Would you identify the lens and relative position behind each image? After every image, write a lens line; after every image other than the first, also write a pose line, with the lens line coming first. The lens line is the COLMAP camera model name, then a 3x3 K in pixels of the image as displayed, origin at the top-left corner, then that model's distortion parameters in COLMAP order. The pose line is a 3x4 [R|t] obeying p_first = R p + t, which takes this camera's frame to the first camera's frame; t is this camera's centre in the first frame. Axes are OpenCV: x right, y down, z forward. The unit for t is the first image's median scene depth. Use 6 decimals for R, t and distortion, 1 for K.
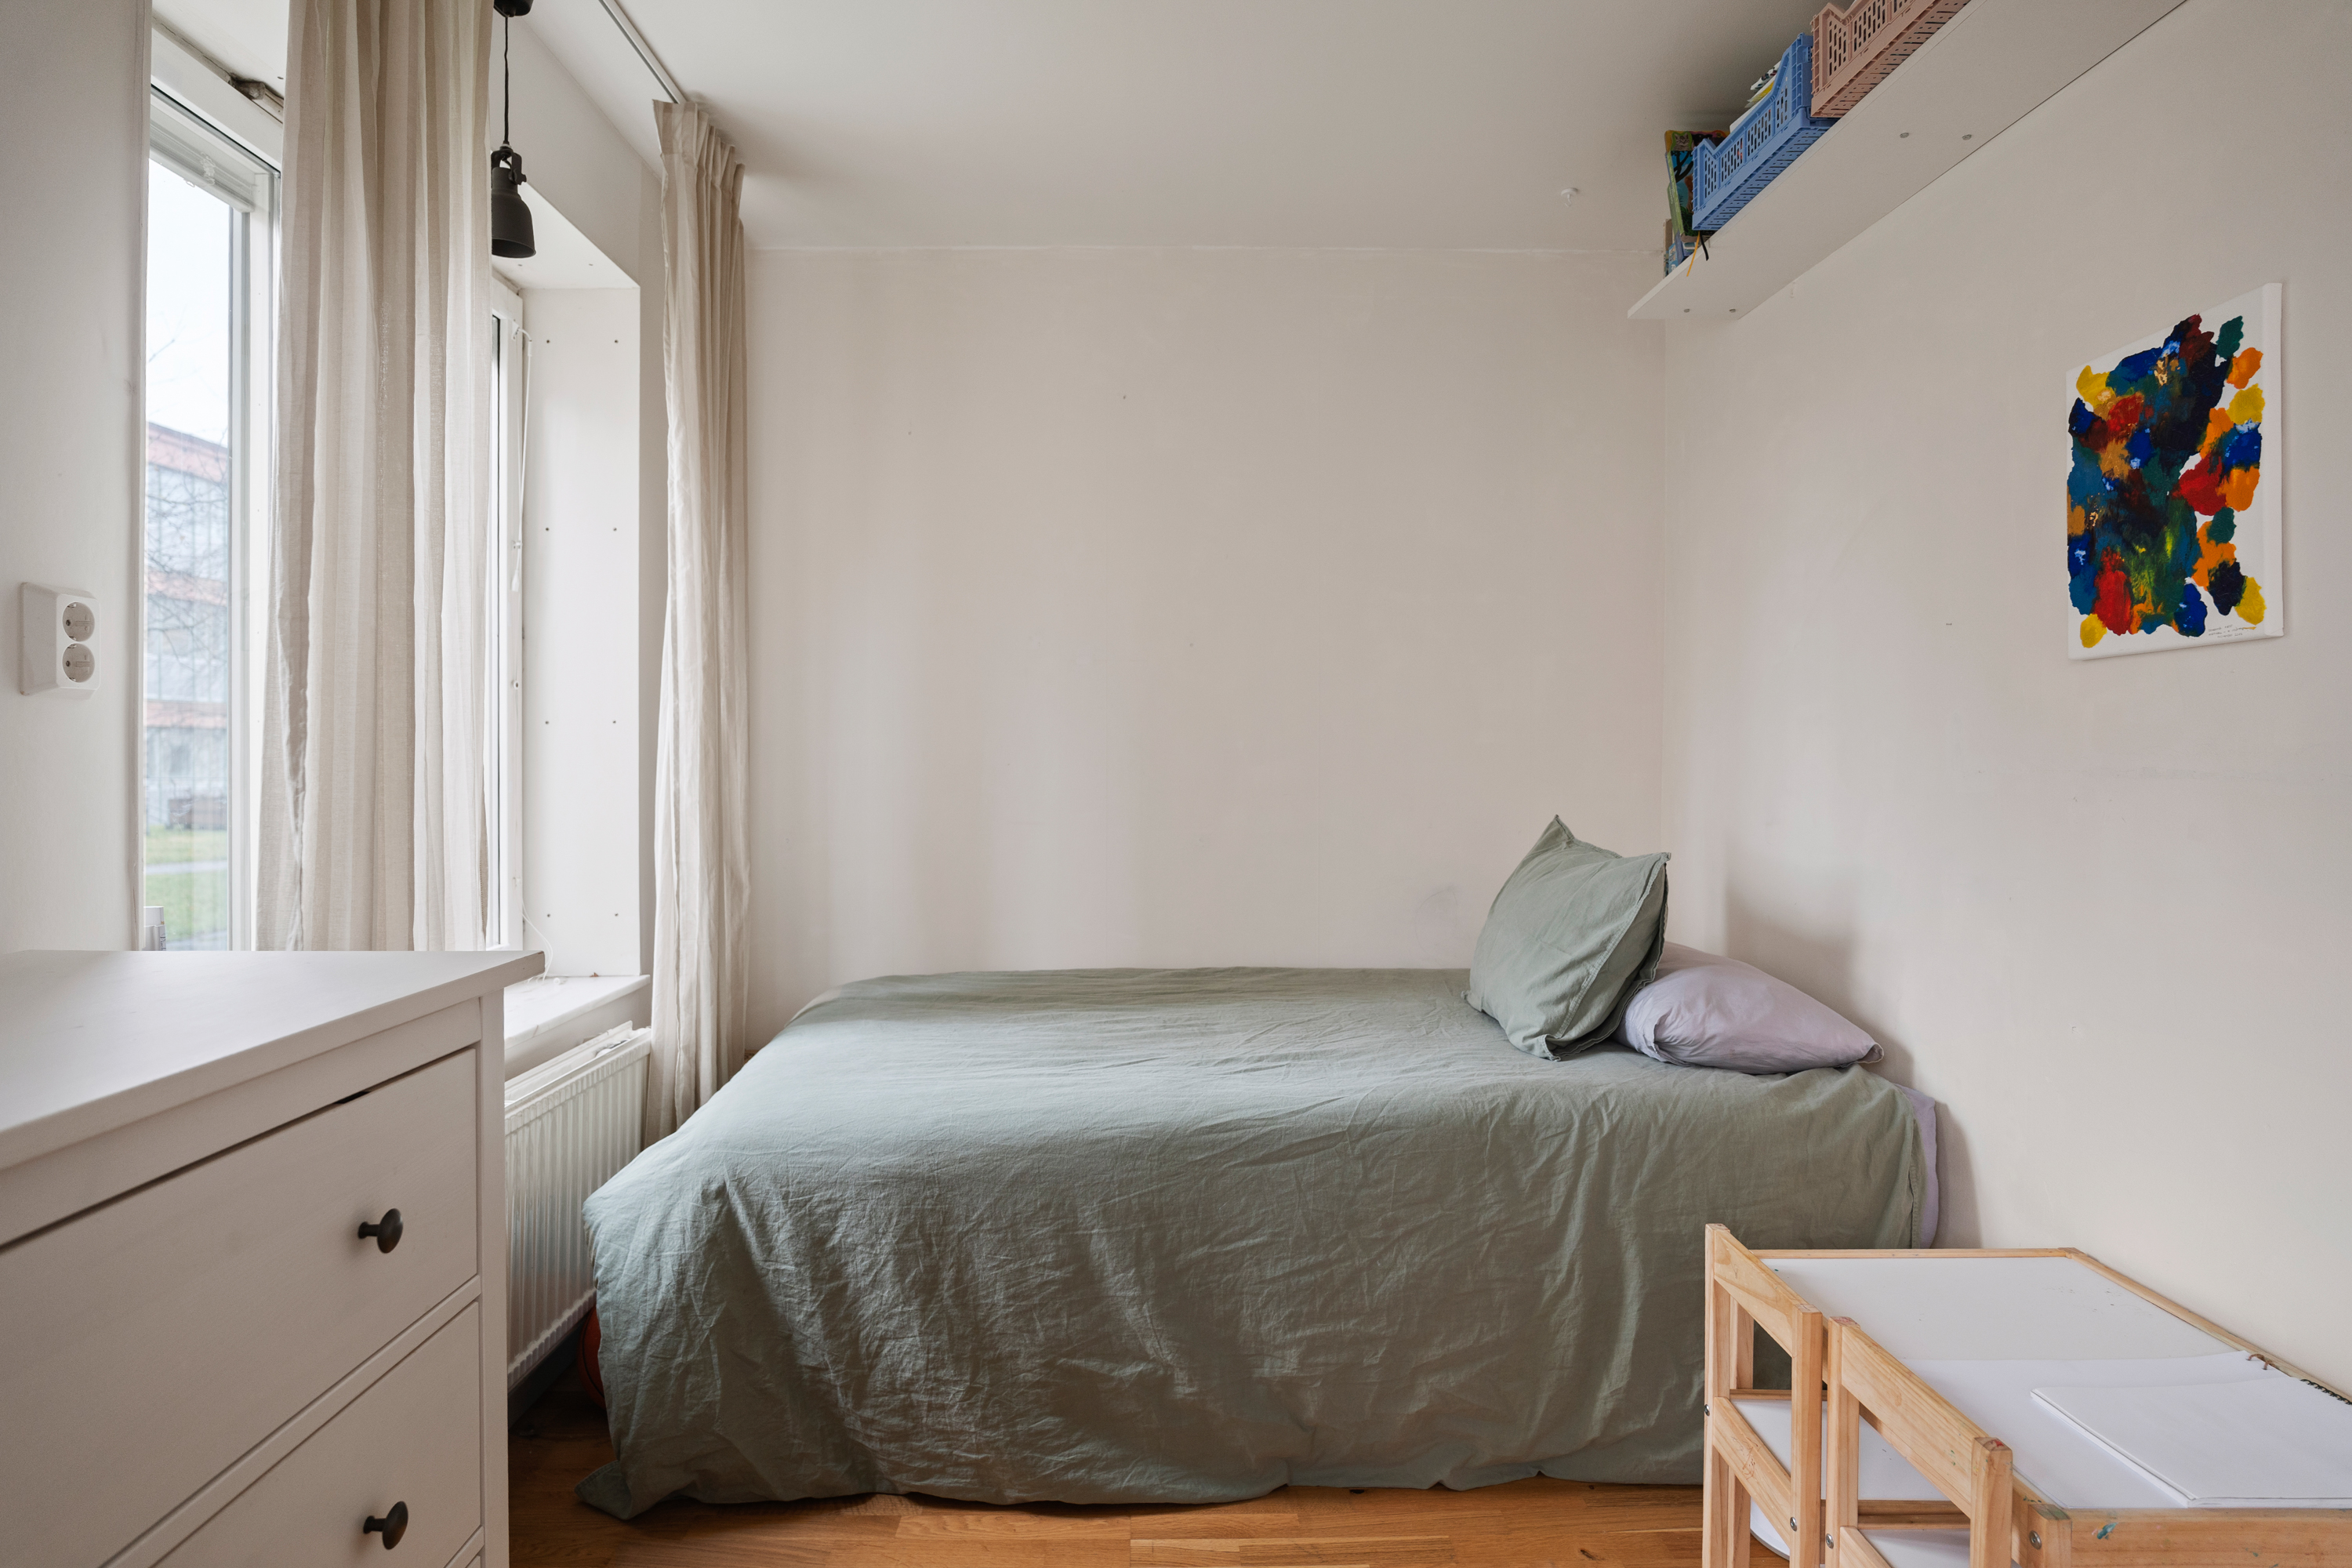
lens RADIAL K [[1325.4, 0, 1173.5], [0, 1325.4, 772.5], [0, 0, 1]] dist [-0.024361, 0.004366]
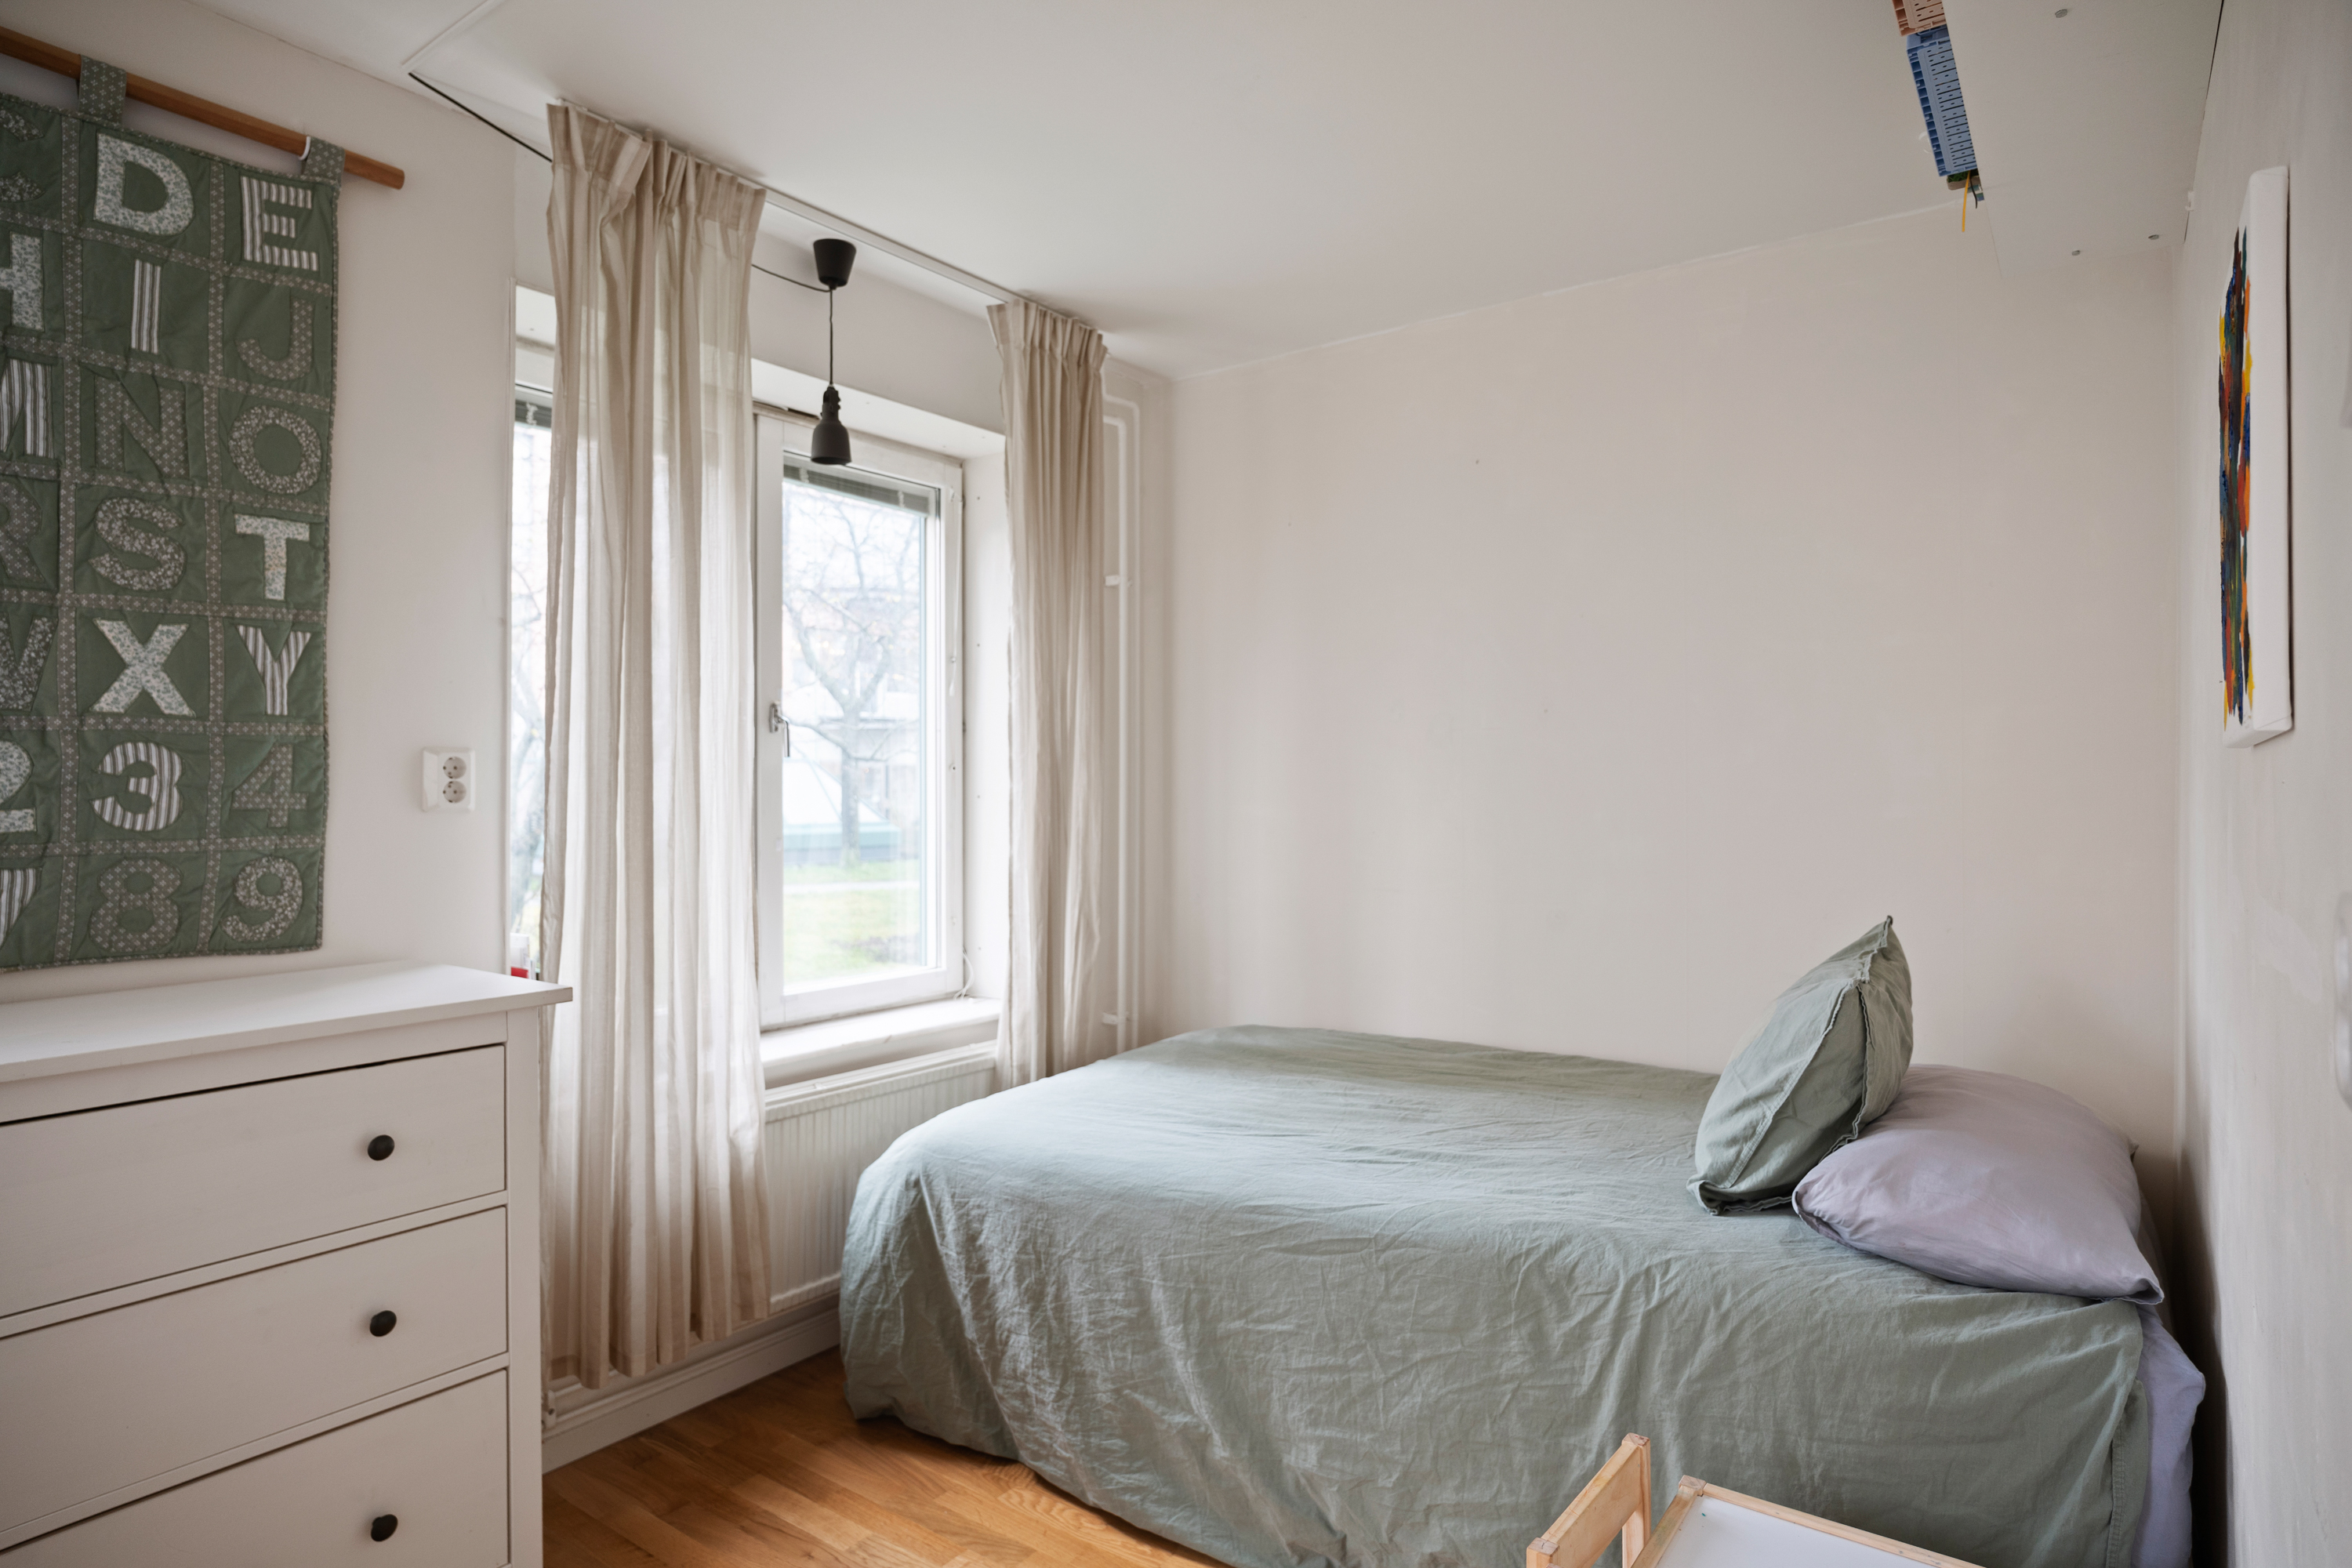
lens RADIAL K [[1325.4, 0, 1168.7], [0, 1325.4, 781.0], [0, 0, 1]] dist [-0.024361, 0.004366]
pose [[0.788881, -0.002386, -0.614542, 0.617200], [-0.005299, 0.999929, -0.010685, -0.054733], [0.614524, 0.011685, 0.788812, 0.139593]]
